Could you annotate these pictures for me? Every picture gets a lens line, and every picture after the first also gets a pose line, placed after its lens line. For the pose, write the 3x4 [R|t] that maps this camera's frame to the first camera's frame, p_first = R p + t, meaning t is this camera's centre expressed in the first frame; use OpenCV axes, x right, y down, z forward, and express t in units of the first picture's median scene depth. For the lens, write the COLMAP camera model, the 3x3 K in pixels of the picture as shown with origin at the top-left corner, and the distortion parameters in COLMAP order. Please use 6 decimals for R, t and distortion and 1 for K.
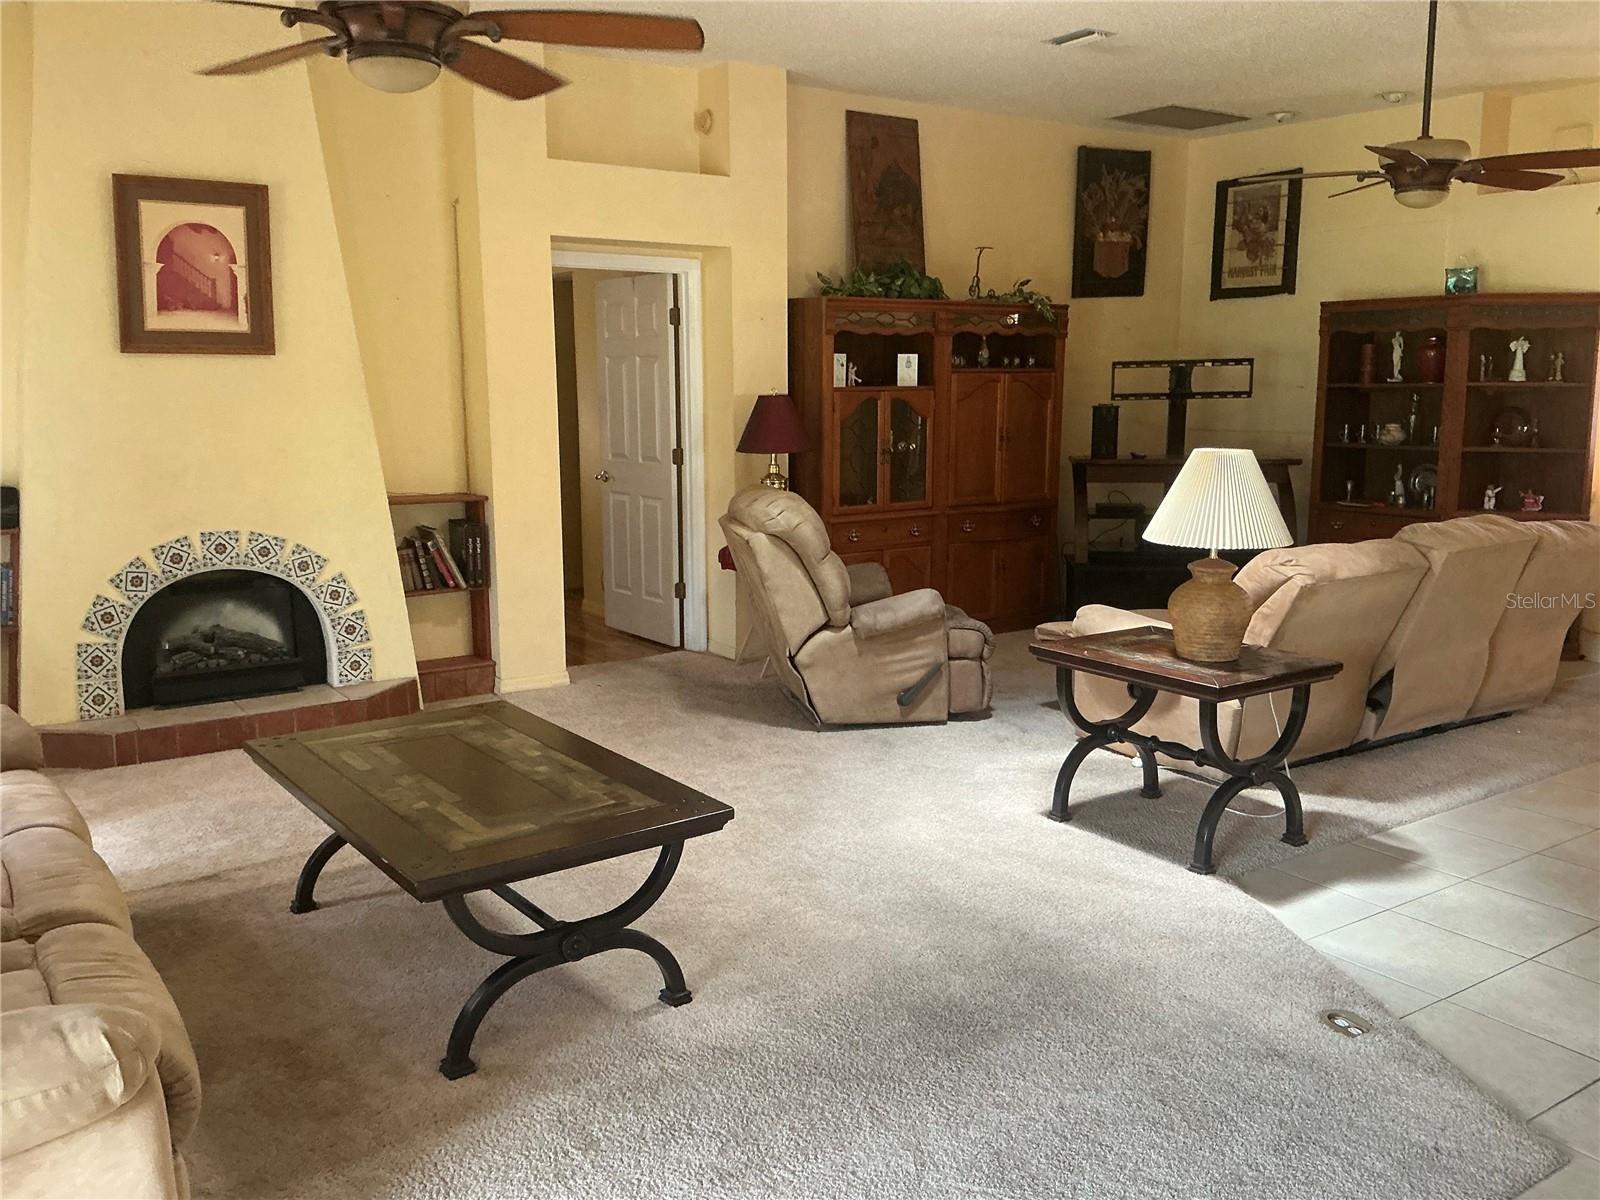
lens RADIAL K [[1335.2, 0, 799.6], [0, 1335.2, 607.9], [0, 0, 1]] dist [0.132993, -0.277878]
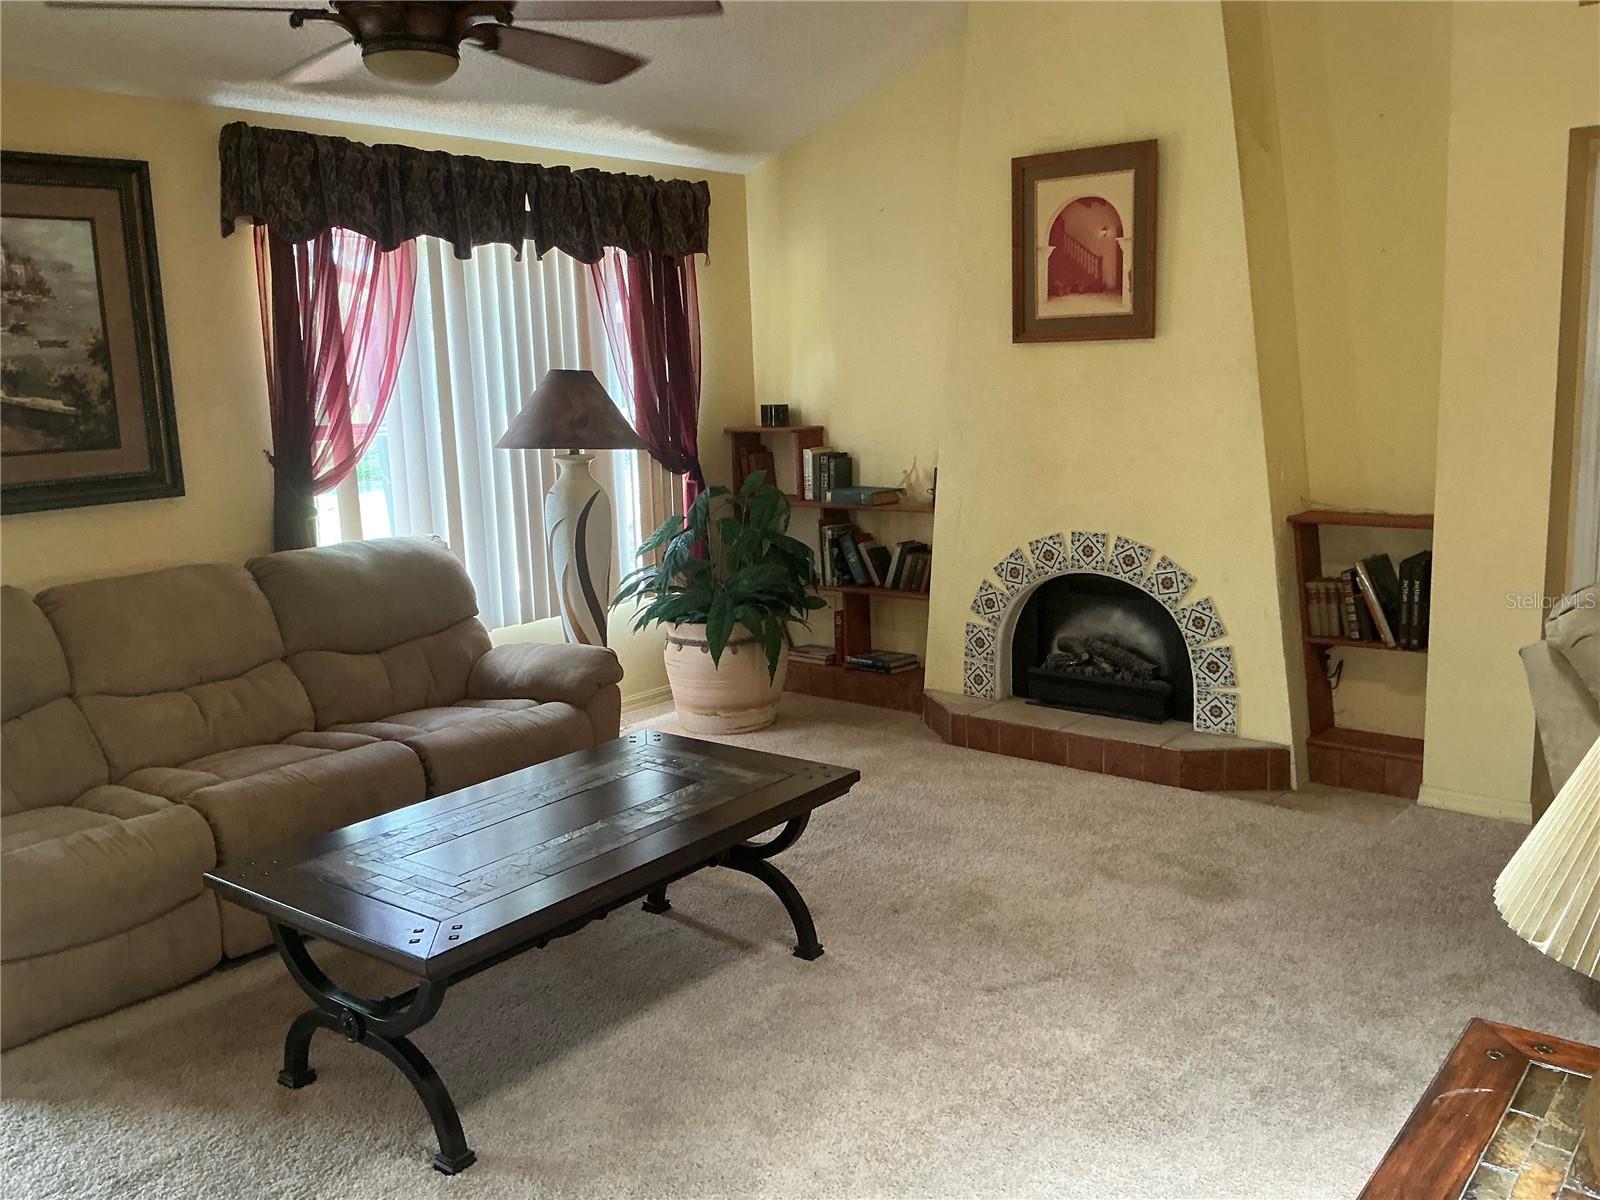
lens RADIAL K [[1335.2, 0, 799.6], [0, 1335.2, 607.9], [0, 0, 1]] dist [0.132993, -0.277878]
pose [[0.266265, 0.166397, -0.949429, 0.409335], [-0.132799, 0.981927, 0.134849, -0.105495], [0.954708, 0.090178, 0.283550, 0.565150]]
